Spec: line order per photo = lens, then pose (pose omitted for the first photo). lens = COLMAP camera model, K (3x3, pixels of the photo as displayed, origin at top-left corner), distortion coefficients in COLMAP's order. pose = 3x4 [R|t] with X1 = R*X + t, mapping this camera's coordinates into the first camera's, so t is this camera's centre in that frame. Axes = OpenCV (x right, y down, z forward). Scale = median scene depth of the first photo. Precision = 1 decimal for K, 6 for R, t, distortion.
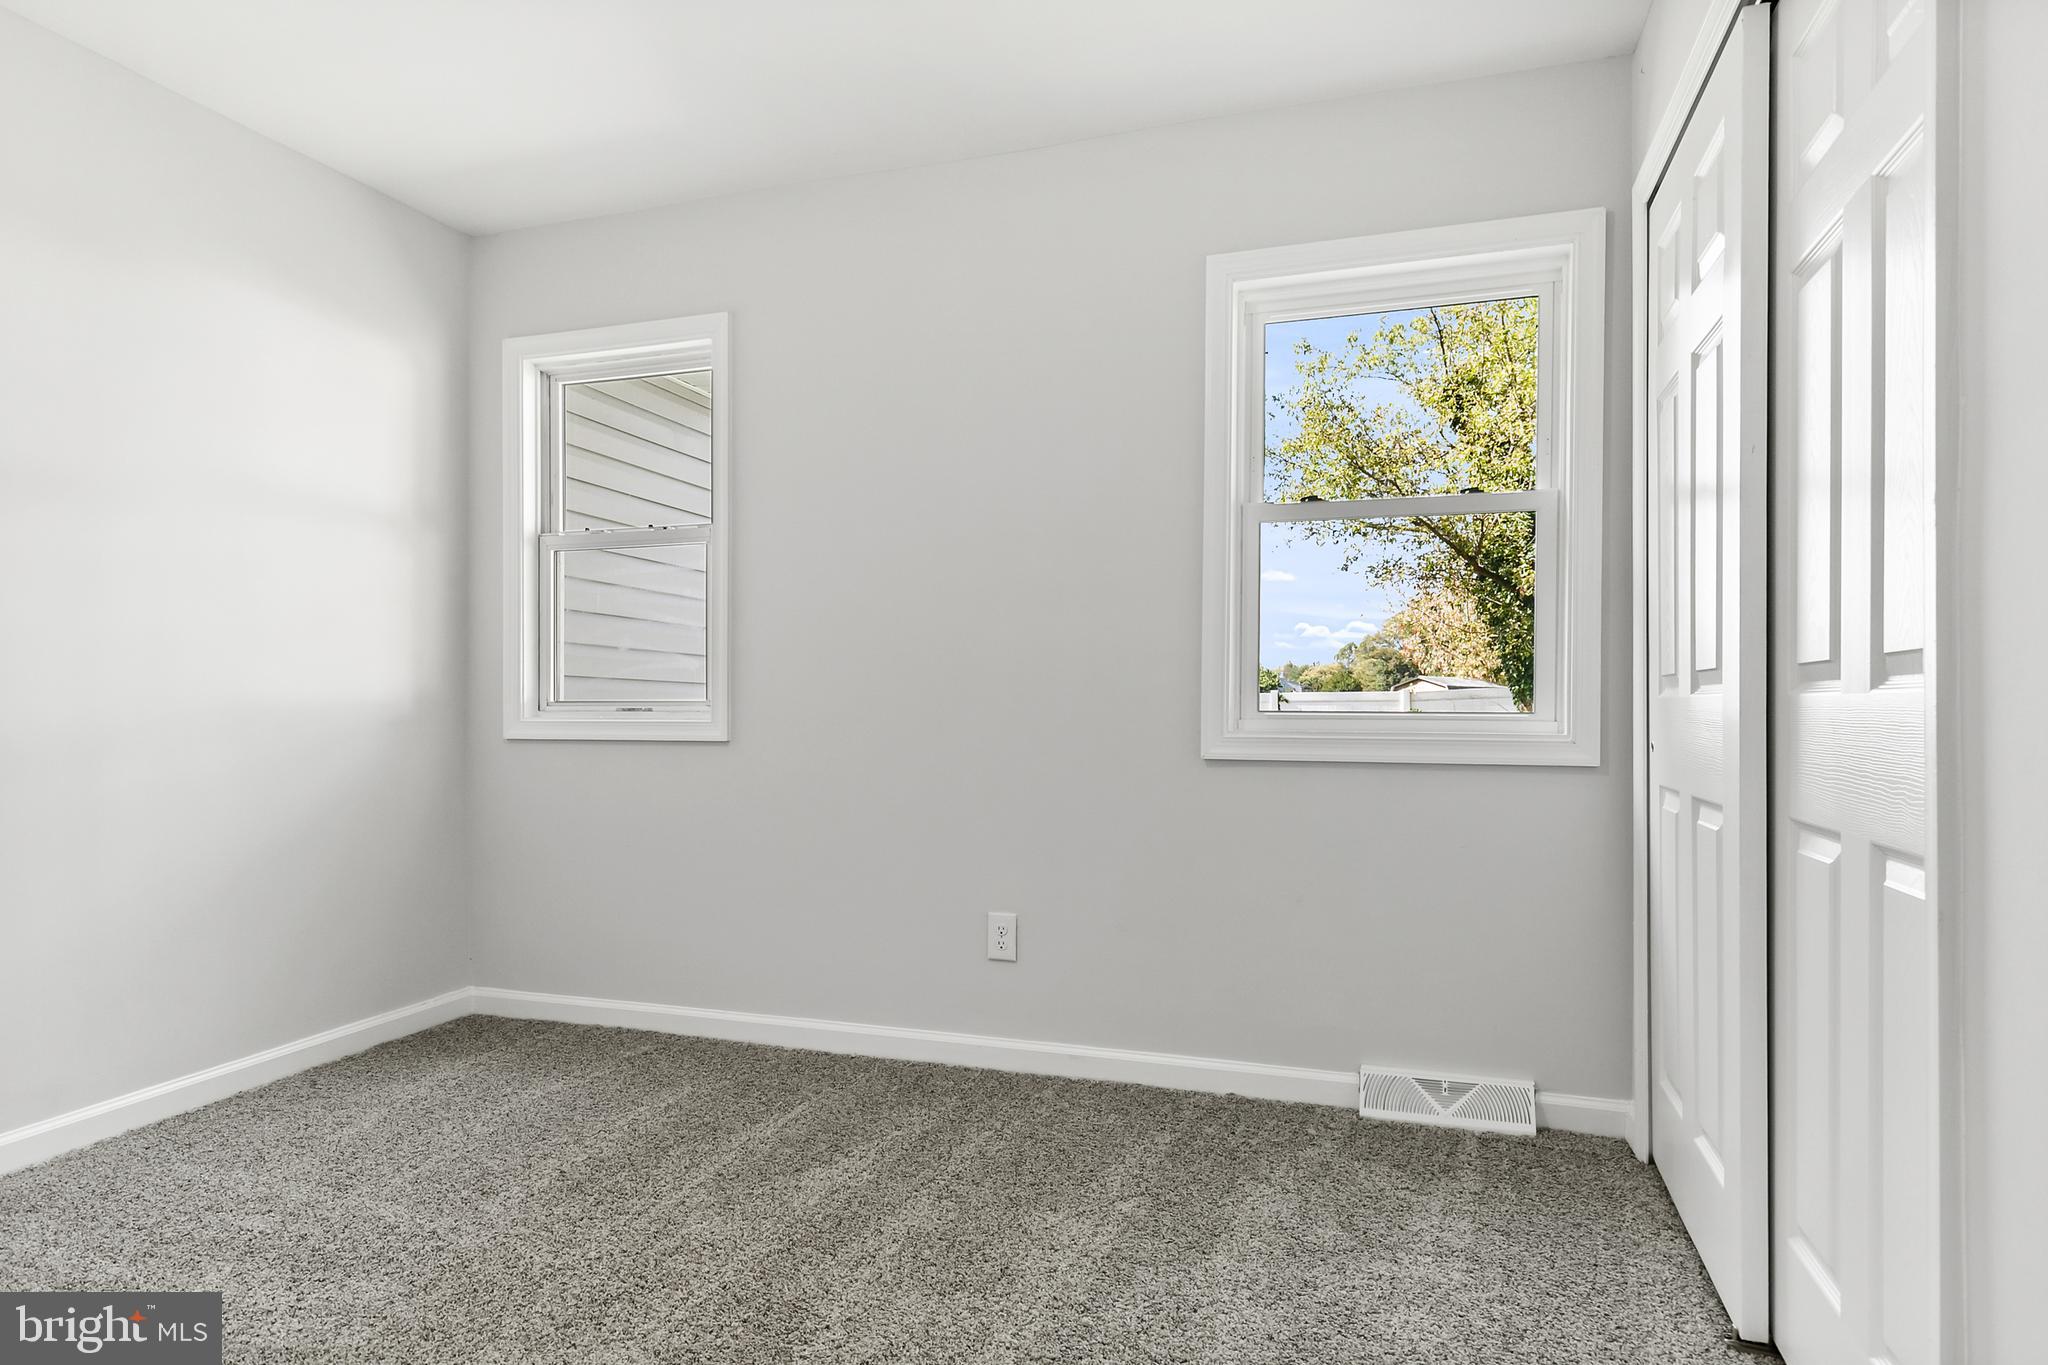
lens RADIAL K [[1179.7, 0, 1029.9], [0, 1179.7, 733.3], [0, 0, 1]] dist [0.013100, -0.004592]
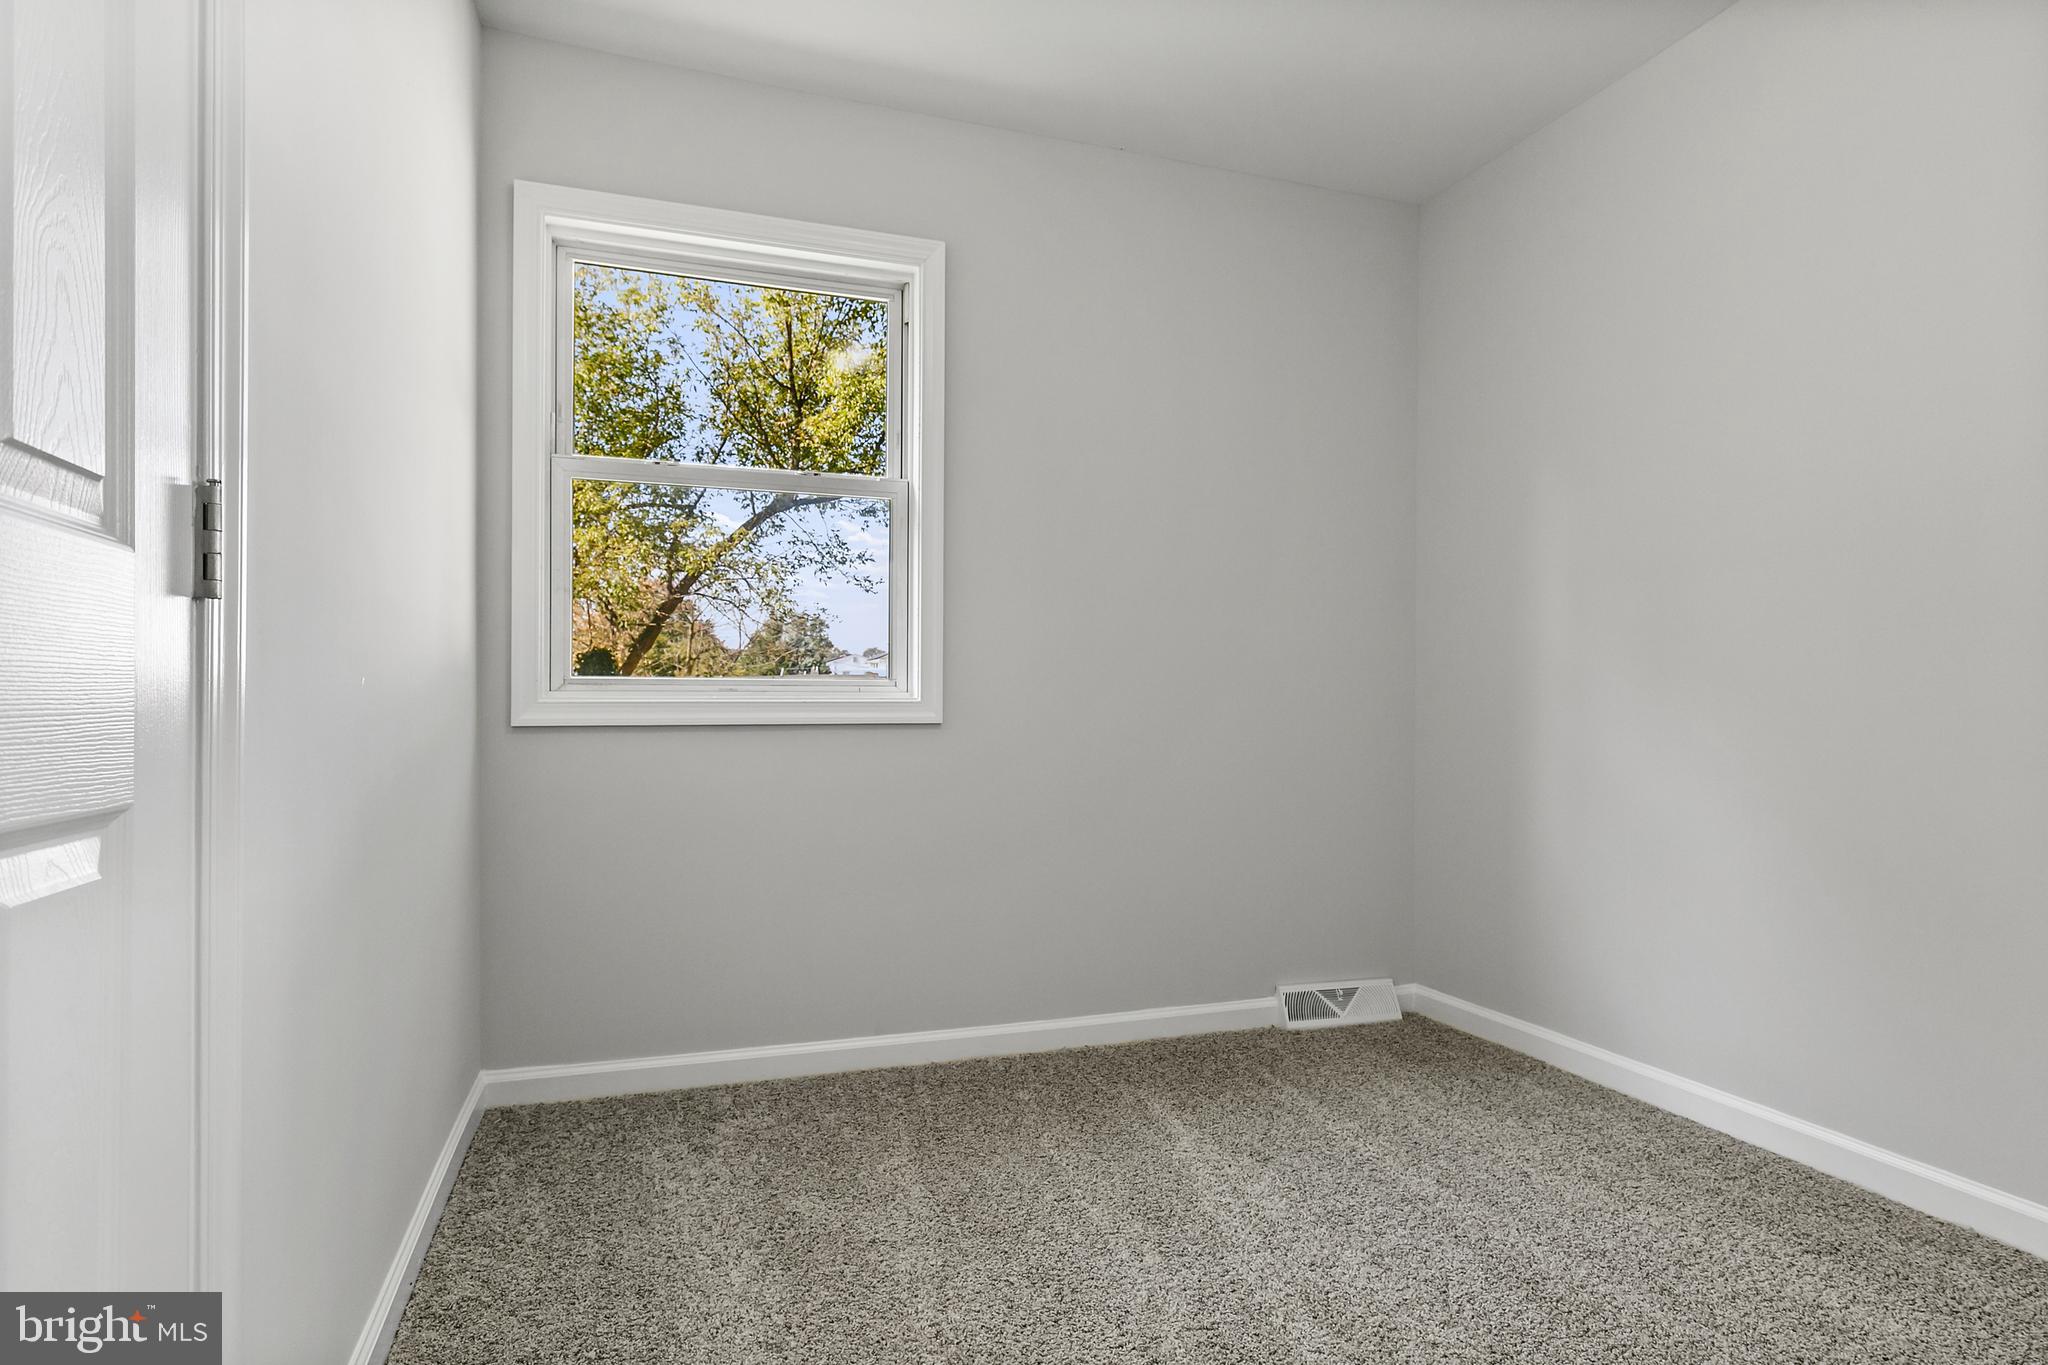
lens RADIAL K [[1179.7, 0, 1034.1], [0, 1179.7, 680.9], [0, 0, 1]] dist [0.013100, -0.004592]
pose [[0.786507, 0.002568, 0.617575, -0.652437], [0.005376, 0.999925, -0.011004, -0.013377], [-0.617557, 0.011975, 0.786435, 0.227983]]
